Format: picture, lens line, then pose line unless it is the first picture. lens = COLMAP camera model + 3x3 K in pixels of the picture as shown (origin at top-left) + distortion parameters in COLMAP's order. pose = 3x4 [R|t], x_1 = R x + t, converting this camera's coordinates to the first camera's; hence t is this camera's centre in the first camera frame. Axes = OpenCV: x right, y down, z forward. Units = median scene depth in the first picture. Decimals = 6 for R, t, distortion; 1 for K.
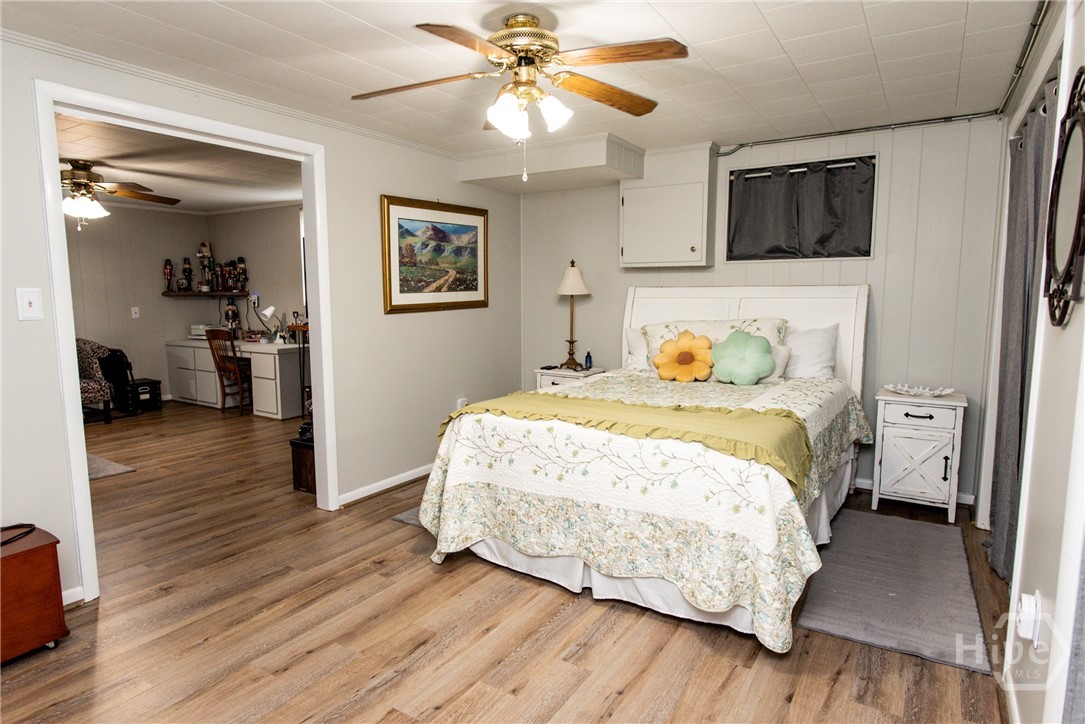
lens RADIAL K [[617.8, 0, 542.5], [0, 617.8, 362.0], [0, 0, 1]] dist [-0.006547, 0.000637]
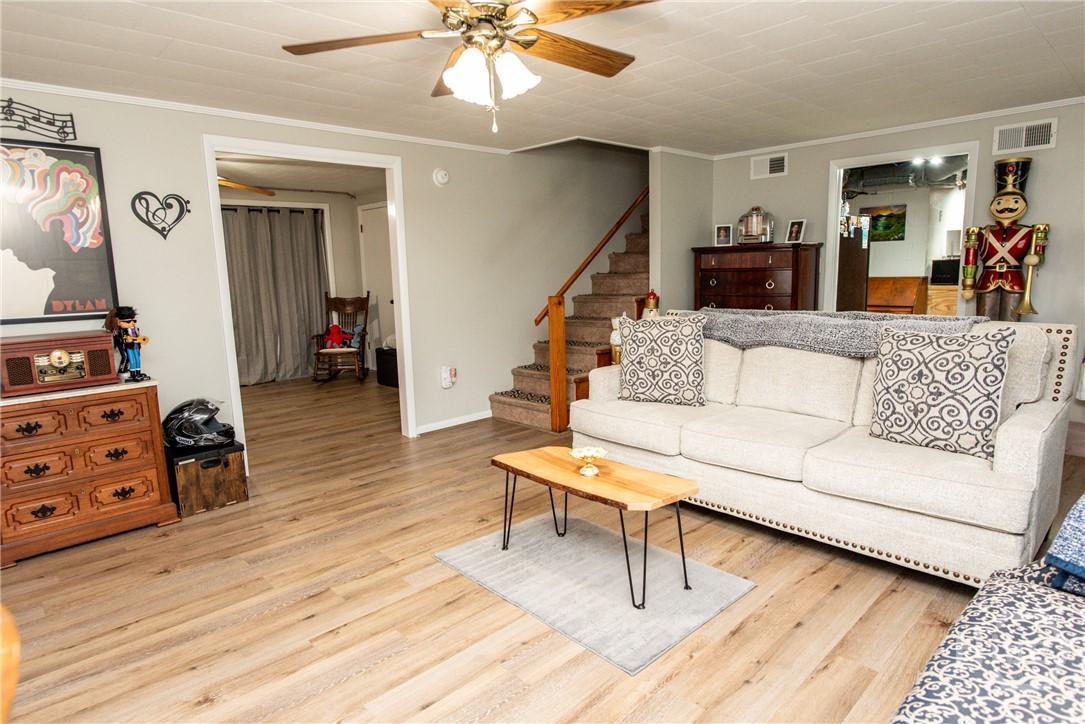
lens RADIAL K [[617.8, 0, 542.5], [0, 617.8, 362.0], [0, 0, 1]] dist [-0.006547, 0.000637]
pose [[-0.971031, -0.010089, 0.238739, -0.569103], [0.054432, 0.963501, 0.262112, -0.105071], [-0.232670, 0.267514, -0.935041, 0.936169]]
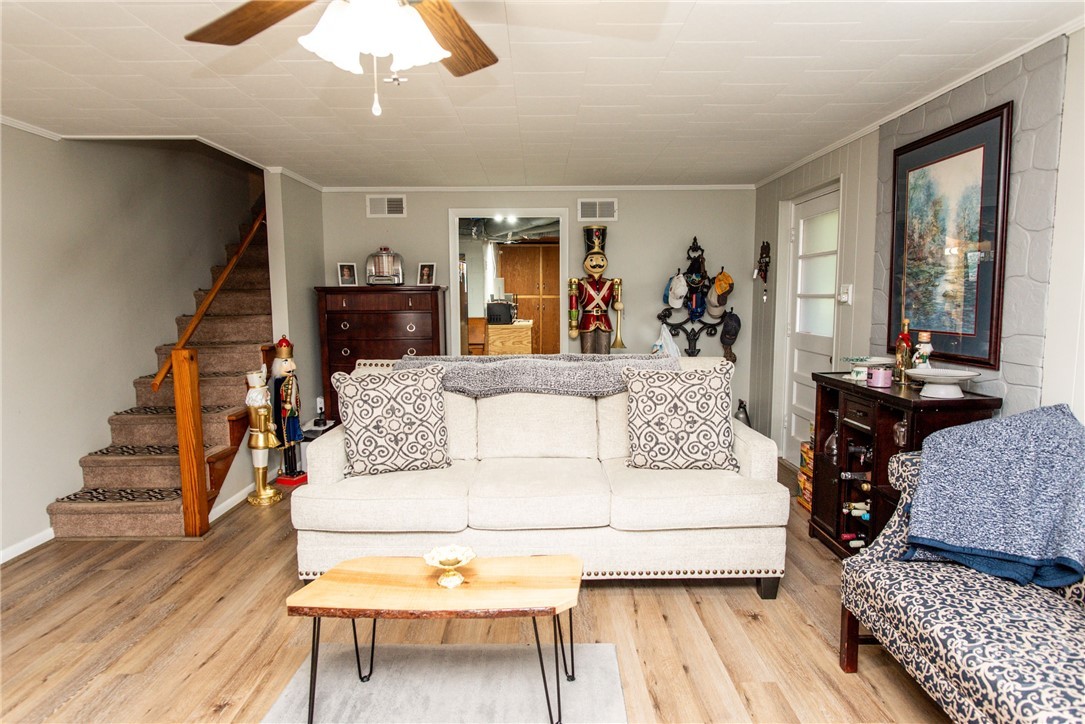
lens RADIAL K [[617.8, 0, 542.5], [0, 617.8, 362.0], [0, 0, 1]] dist [-0.006547, 0.000637]
pose [[-0.841983, 0.063405, -0.535765, -0.407044], [-0.055294, 0.977699, 0.202602, -0.100716], [0.536663, 0.200212, -0.819700, 0.840074]]
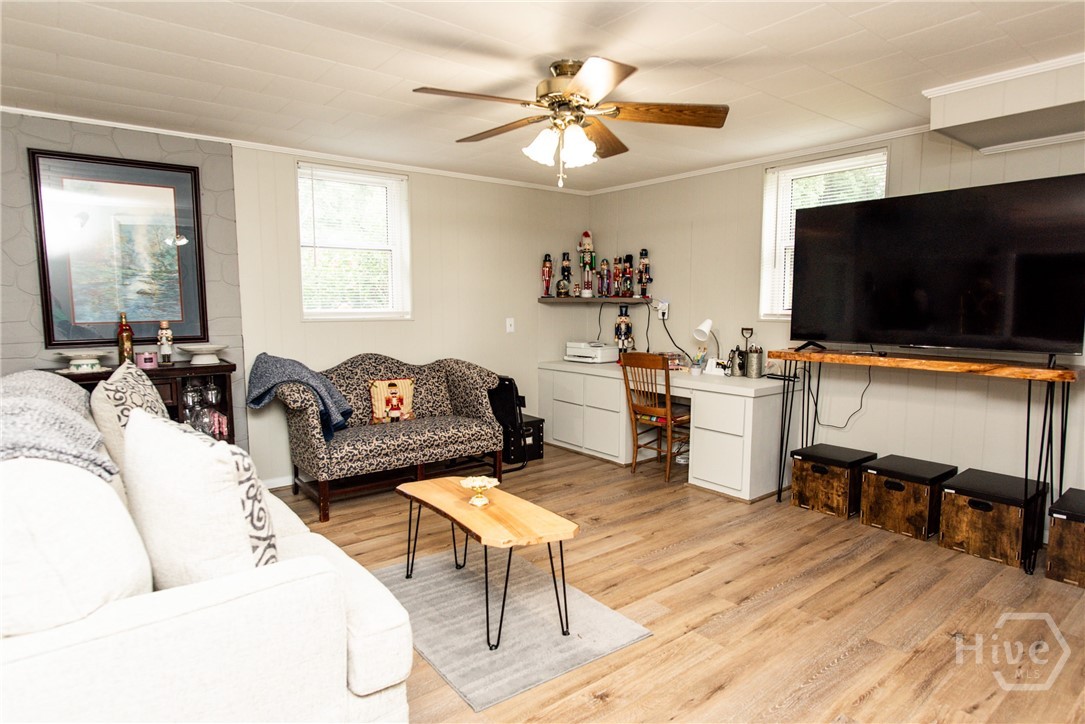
lens RADIAL K [[617.8, 0, 542.5], [0, 617.8, 362.0], [0, 0, 1]] dist [-0.006547, 0.000637]
pose [[0.944568, 0.032934, -0.326660, -0.363369], [-0.037107, 0.999290, -0.006548, -0.030565], [0.326213, 0.018307, 0.945119, 0.290151]]
